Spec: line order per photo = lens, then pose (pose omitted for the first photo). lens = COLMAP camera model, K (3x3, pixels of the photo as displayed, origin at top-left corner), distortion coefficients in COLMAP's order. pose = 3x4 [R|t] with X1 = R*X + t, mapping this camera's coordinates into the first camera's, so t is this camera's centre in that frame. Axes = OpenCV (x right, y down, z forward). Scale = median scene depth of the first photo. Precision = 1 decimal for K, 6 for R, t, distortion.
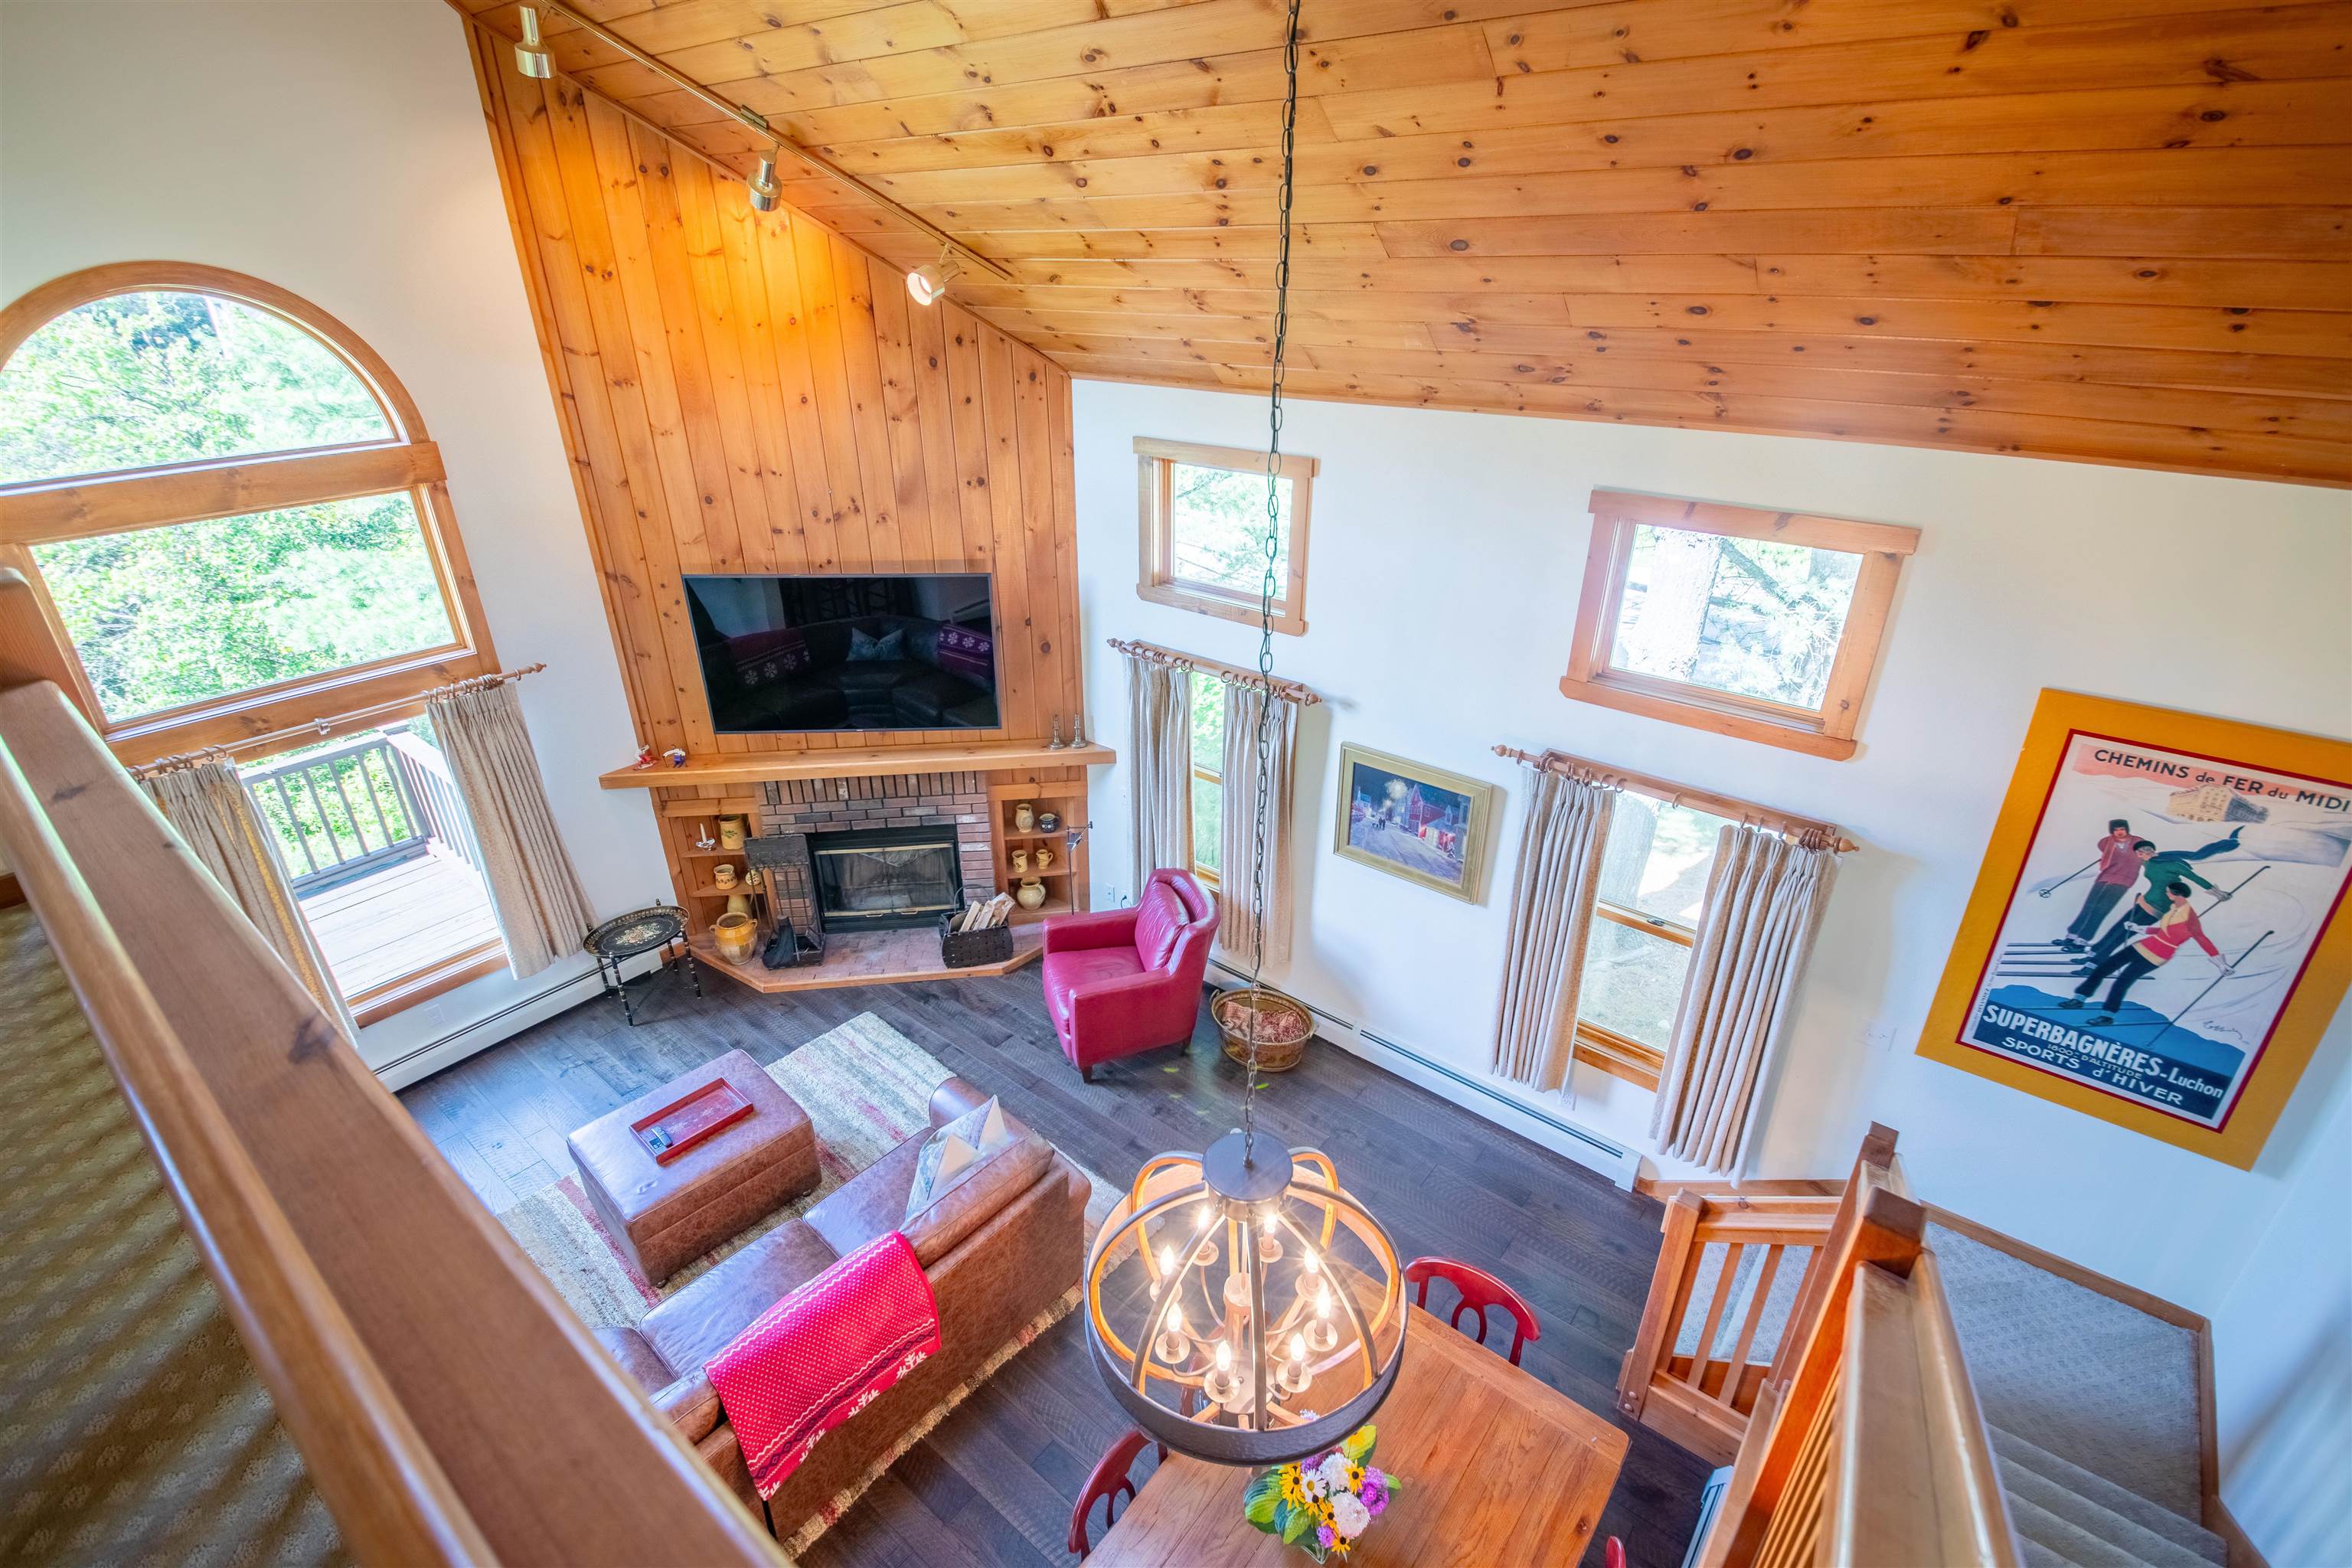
lens RADIAL K [[1066.6, 0, 1179.2], [0, 1066.6, 810.6], [0, 0, 1]] dist [0.007388, -0.004234]
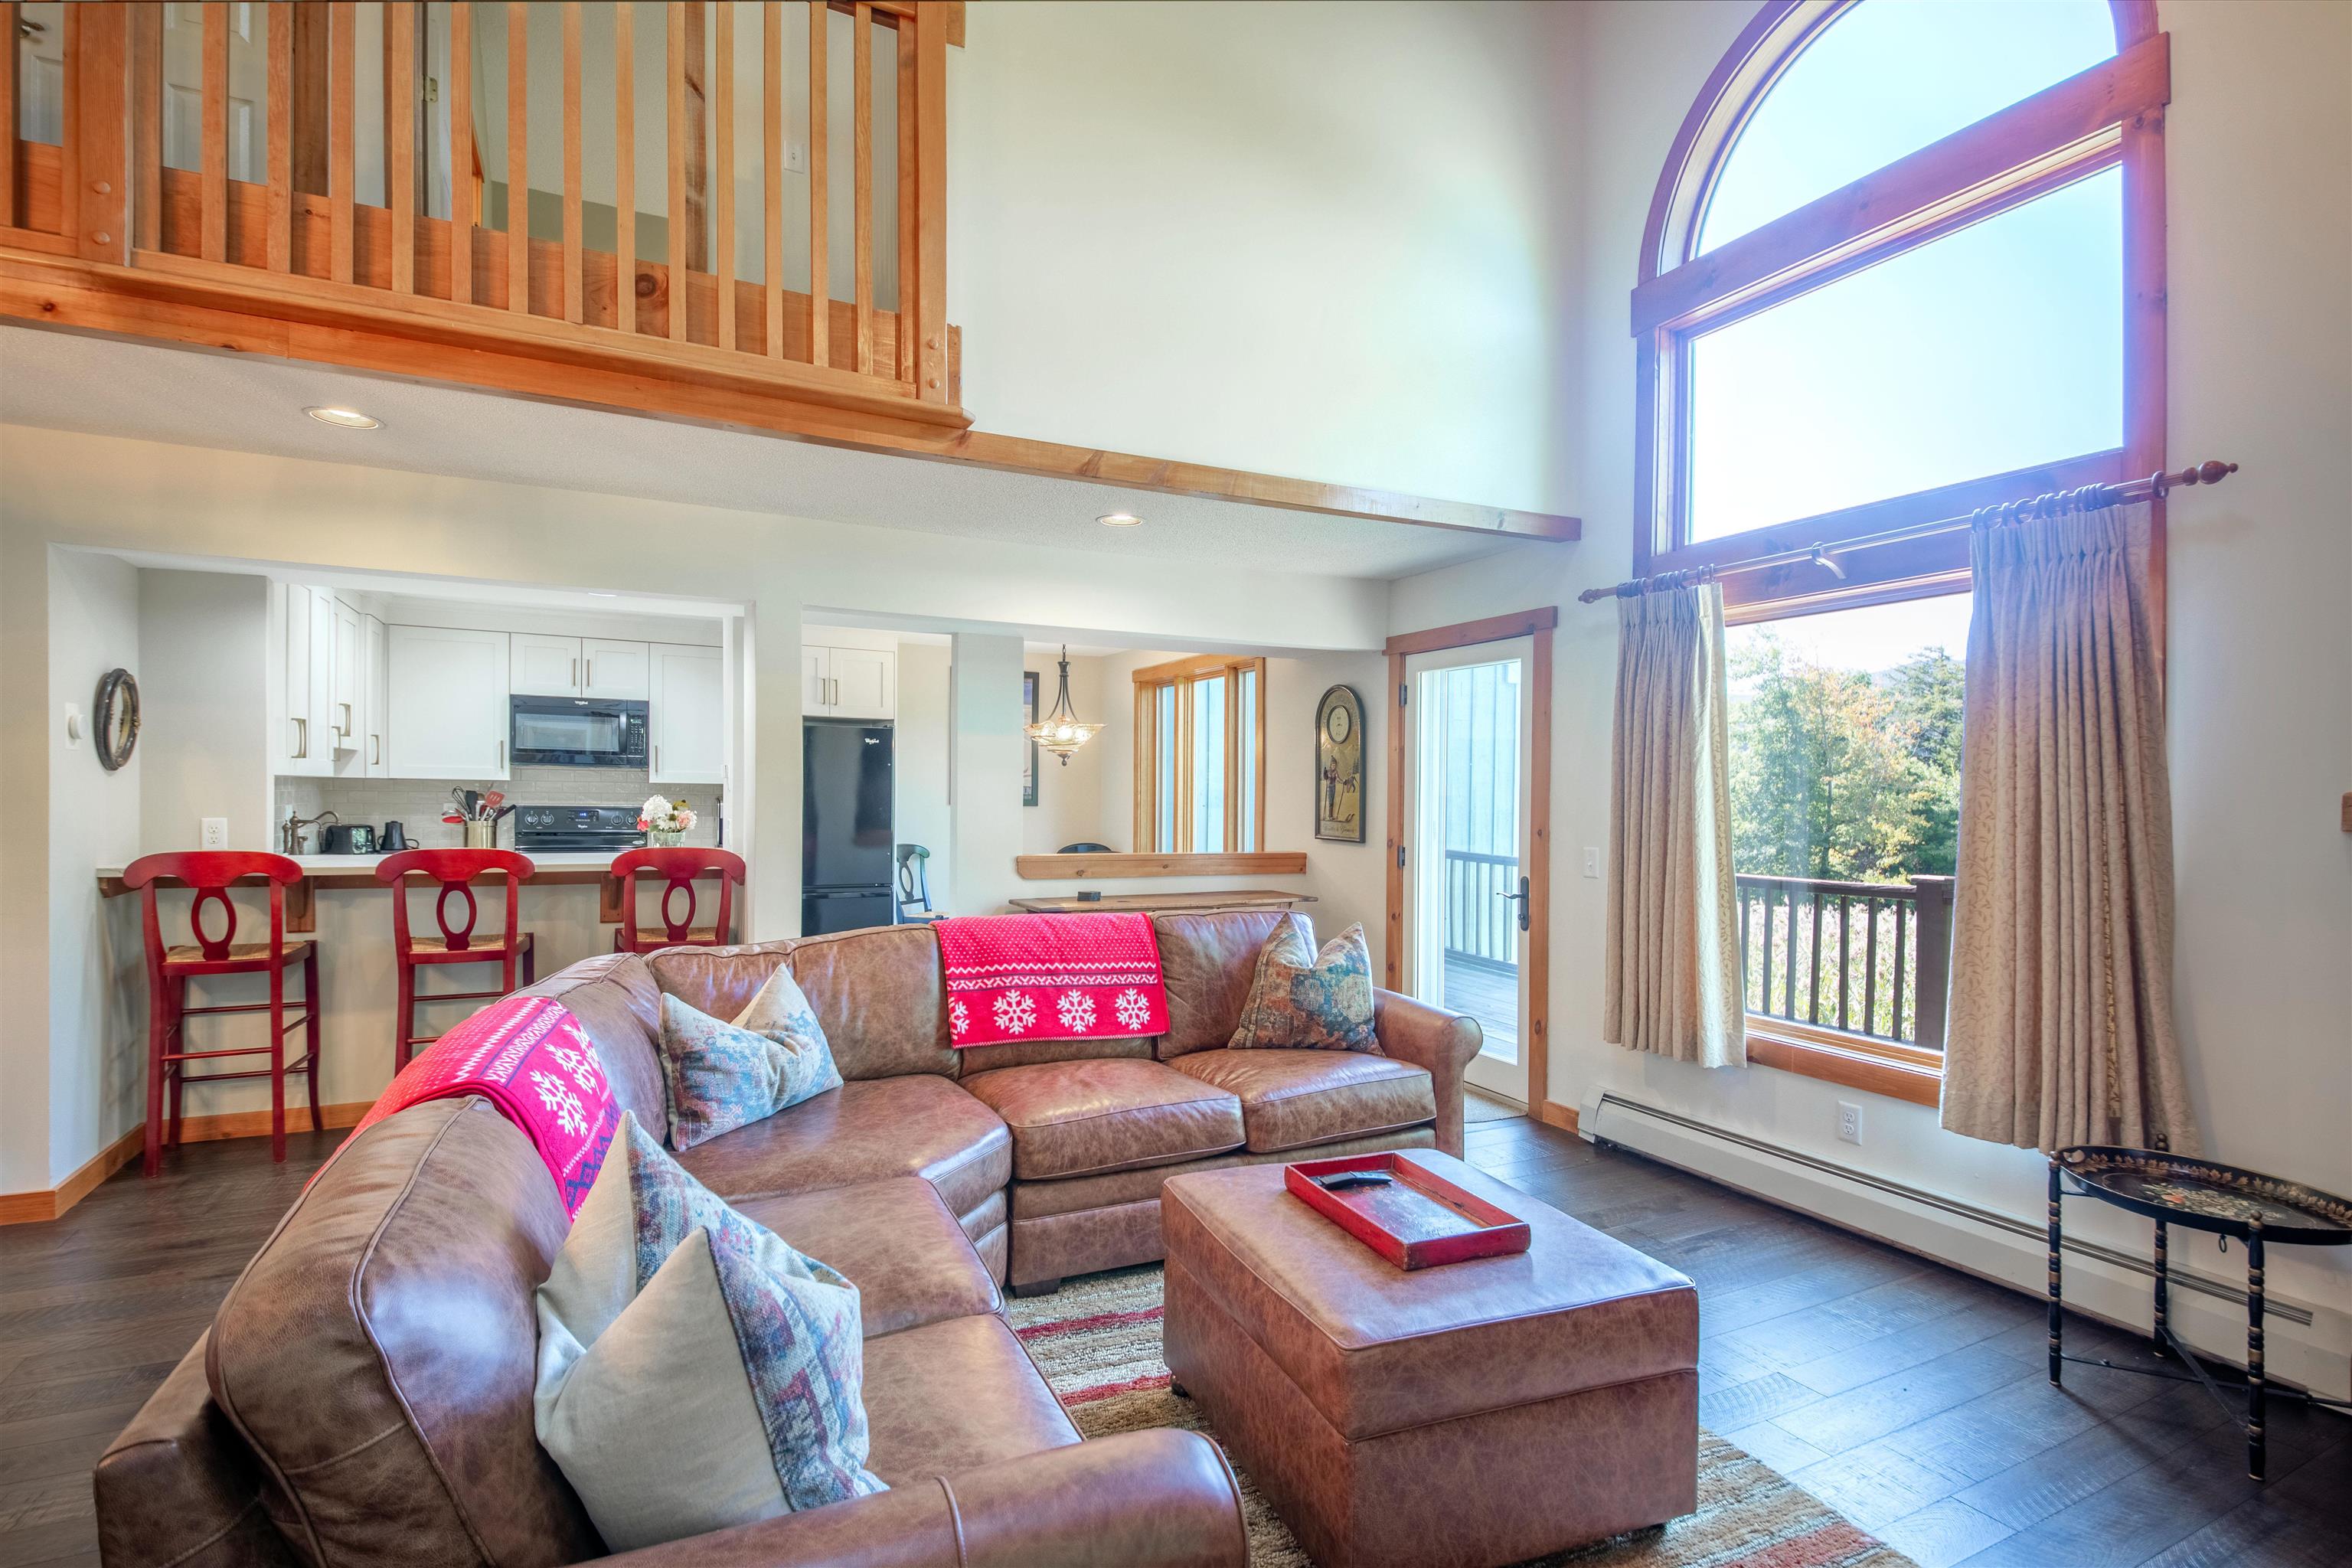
lens RADIAL K [[1119.3, 0, 1171.9], [0, 1119.3, 782.6], [0, 0, 1]] dist [0.022608, -0.002616]
pose [[-0.421621, -0.014387, -0.906658, 0.003166], [-0.425573, 0.886053, 0.183843, 0.080655], [0.800702, 0.463361, -0.379701, 0.929062]]
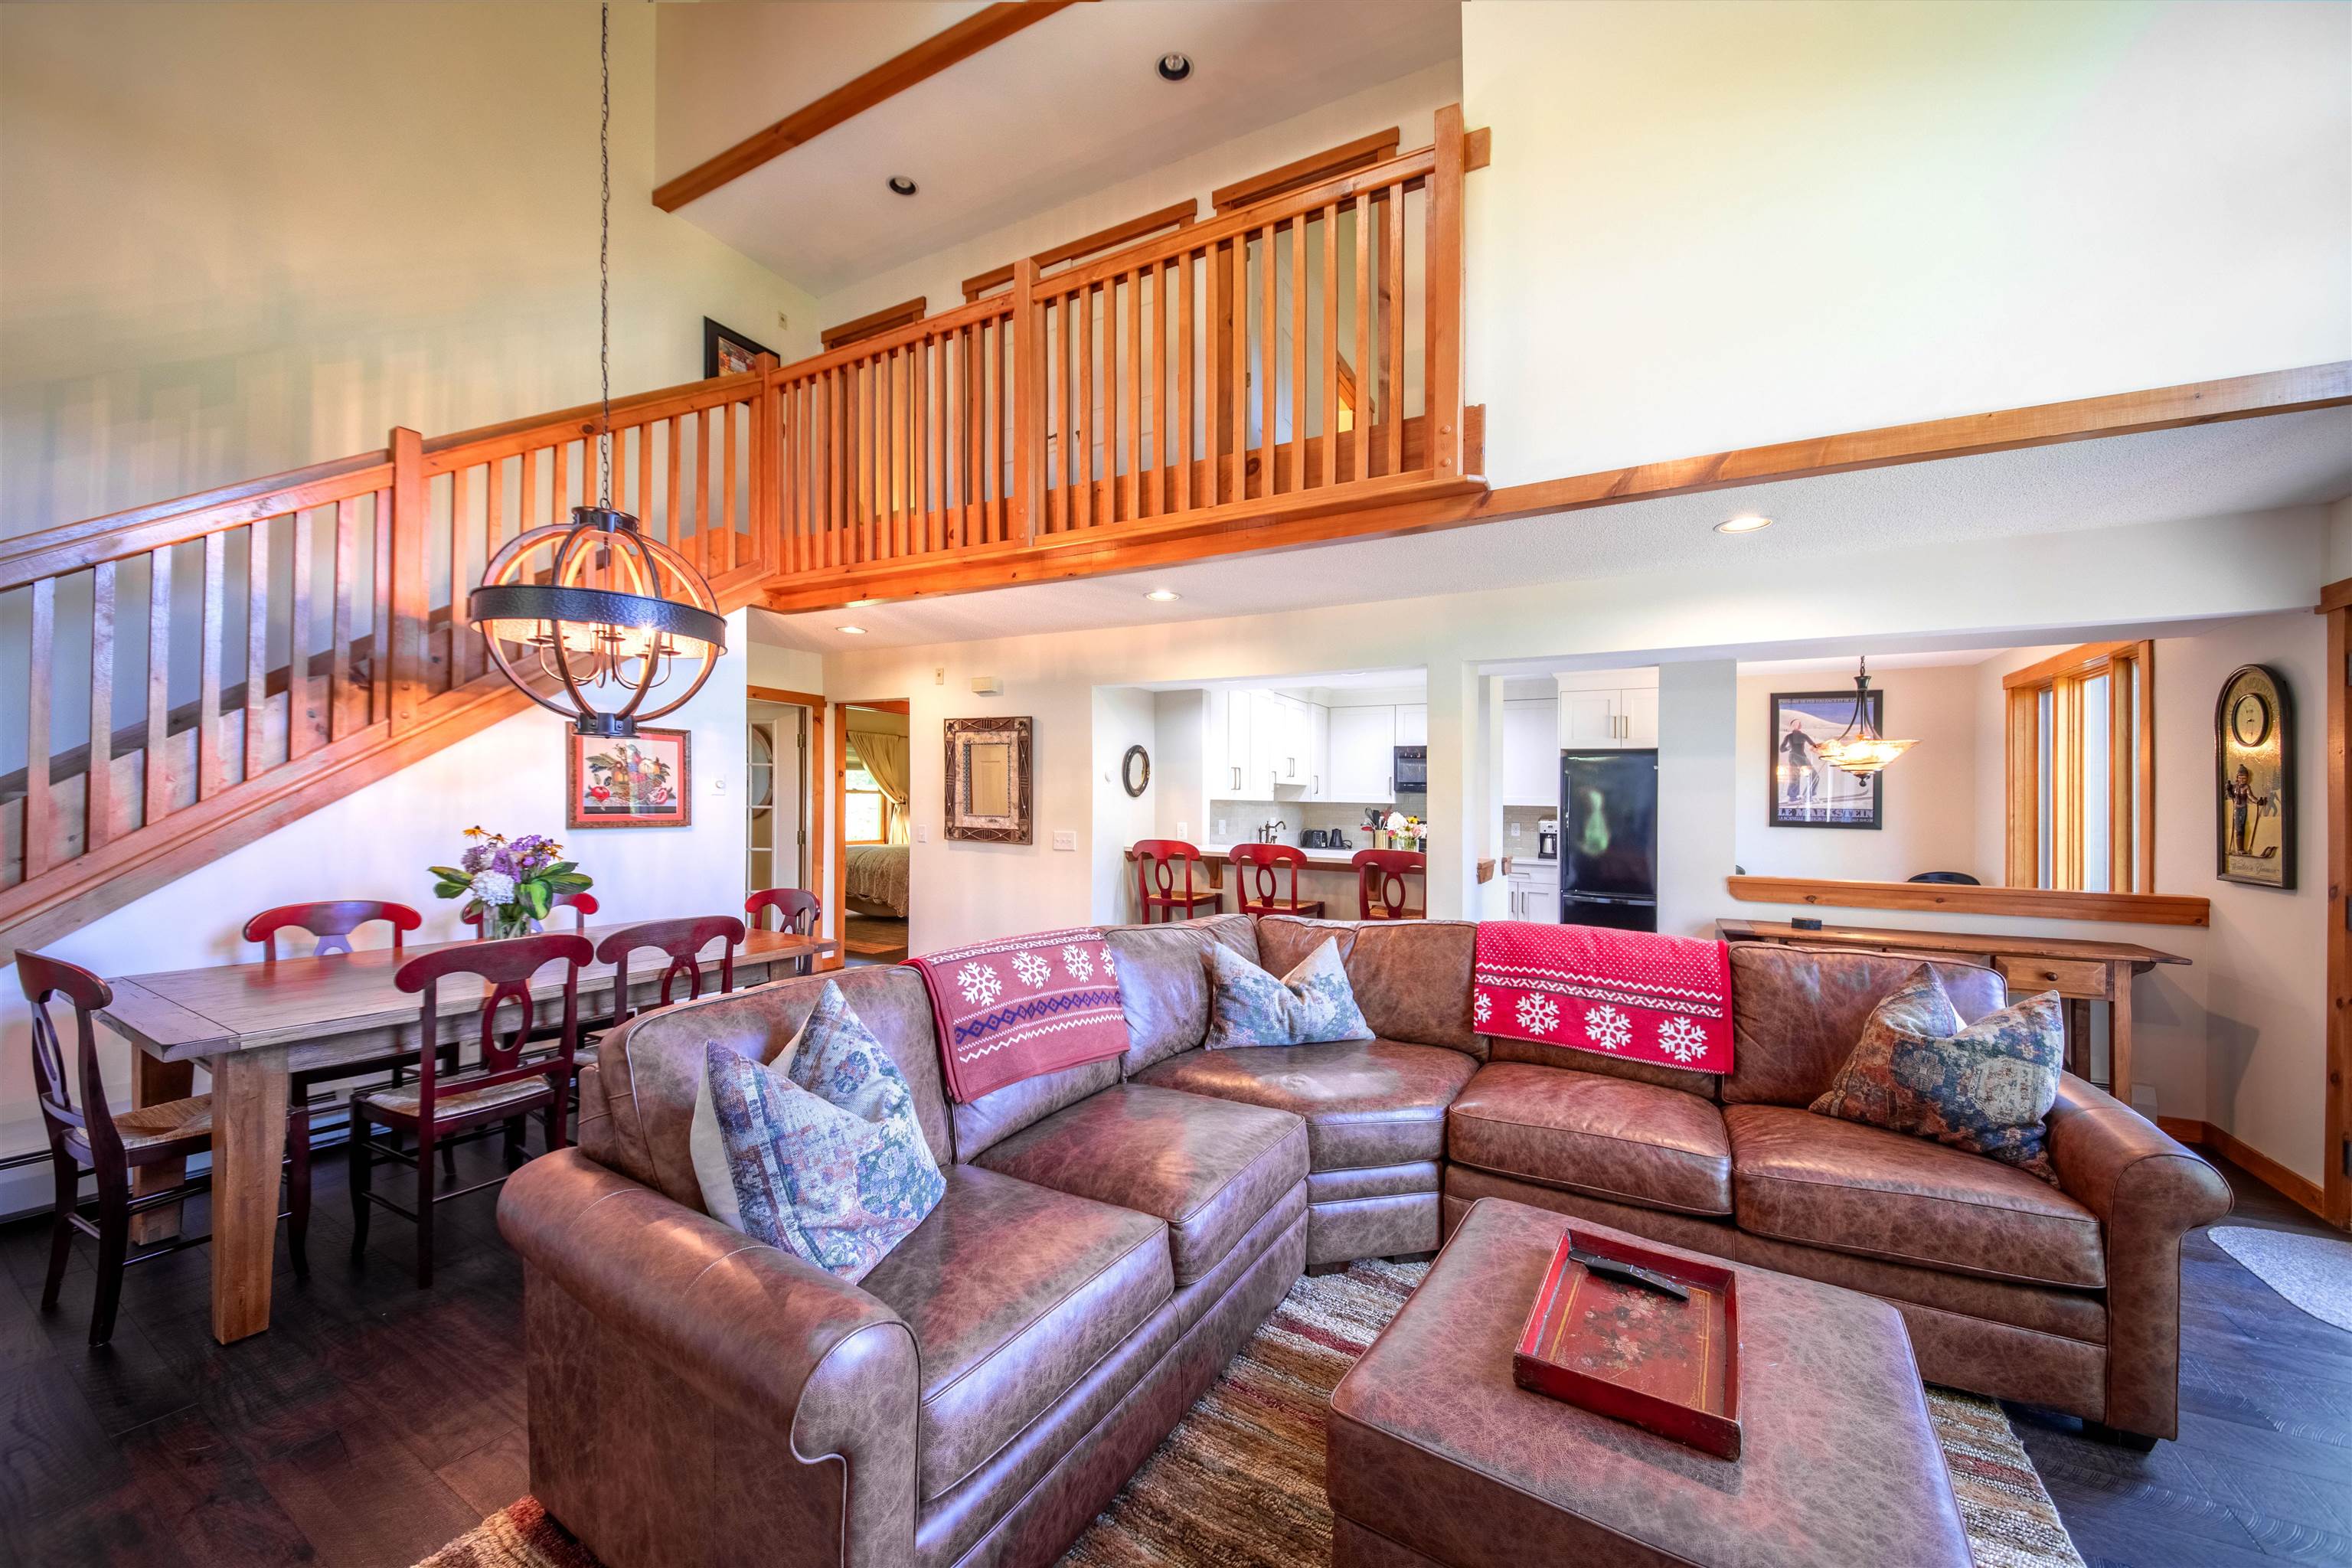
lens RADIAL K [[834.6, 0, 1173.0], [0, 834.6, 793.1], [0, 0, 1]] dist [-0.007001, -0.002696]
pose [[-0.986612, -0.019615, -0.161902, -0.235544], [-0.090025, 0.893287, 0.440379, 0.025965], [0.135986, 0.449059, -0.883093, 1.036289]]
